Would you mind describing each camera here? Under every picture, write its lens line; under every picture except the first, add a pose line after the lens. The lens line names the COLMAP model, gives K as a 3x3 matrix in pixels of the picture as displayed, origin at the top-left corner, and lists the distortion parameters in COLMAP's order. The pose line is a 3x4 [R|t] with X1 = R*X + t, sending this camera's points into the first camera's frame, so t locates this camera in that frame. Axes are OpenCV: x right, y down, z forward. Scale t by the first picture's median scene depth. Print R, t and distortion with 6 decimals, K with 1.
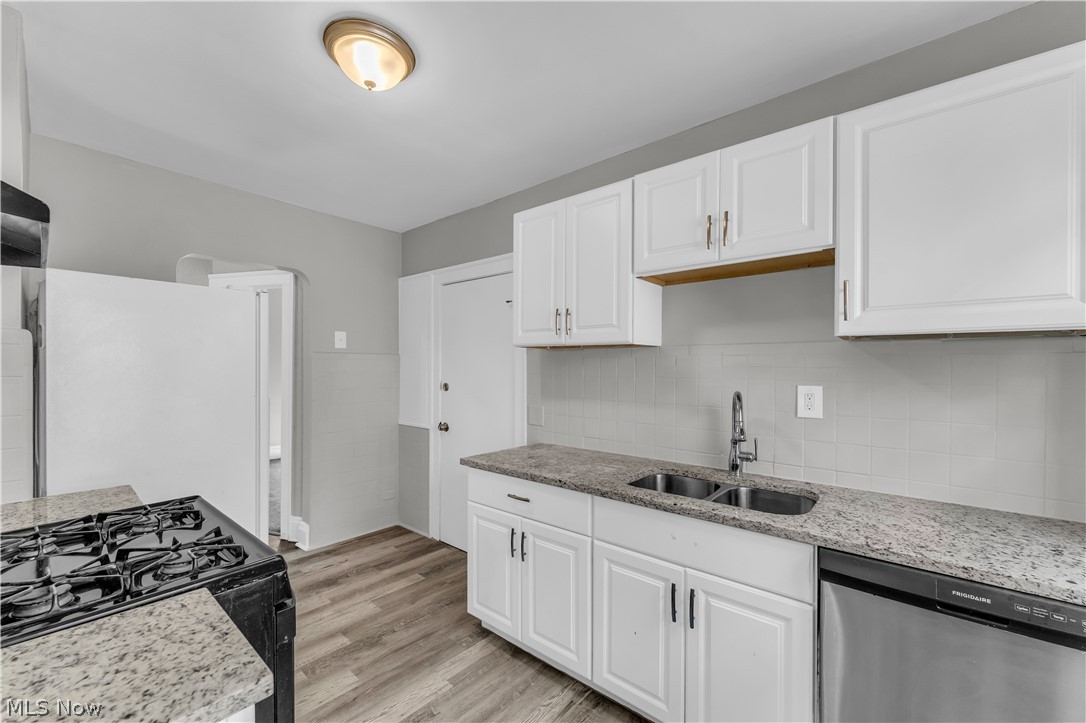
lens RADIAL K [[438.7, 0, 540.2], [0, 438.7, 368.5], [0, 0, 1]] dist [-0.001277, -0.000803]
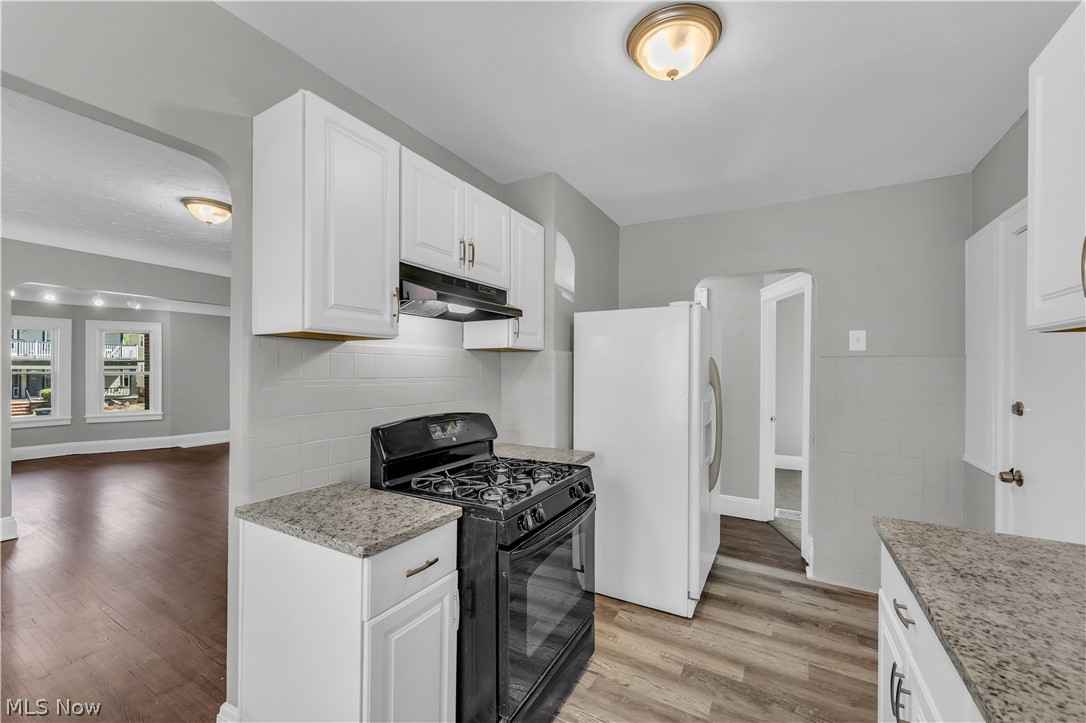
lens RADIAL K [[438.7, 0, 533.5], [0, 438.7, 370.6], [0, 0, 1]] dist [-0.001277, -0.000803]
pose [[0.179817, -0.004573, -0.983689, 0.328736], [-0.010446, 0.999924, -0.006557, 0.002959], [0.983645, 0.011454, 0.179756, 0.367663]]
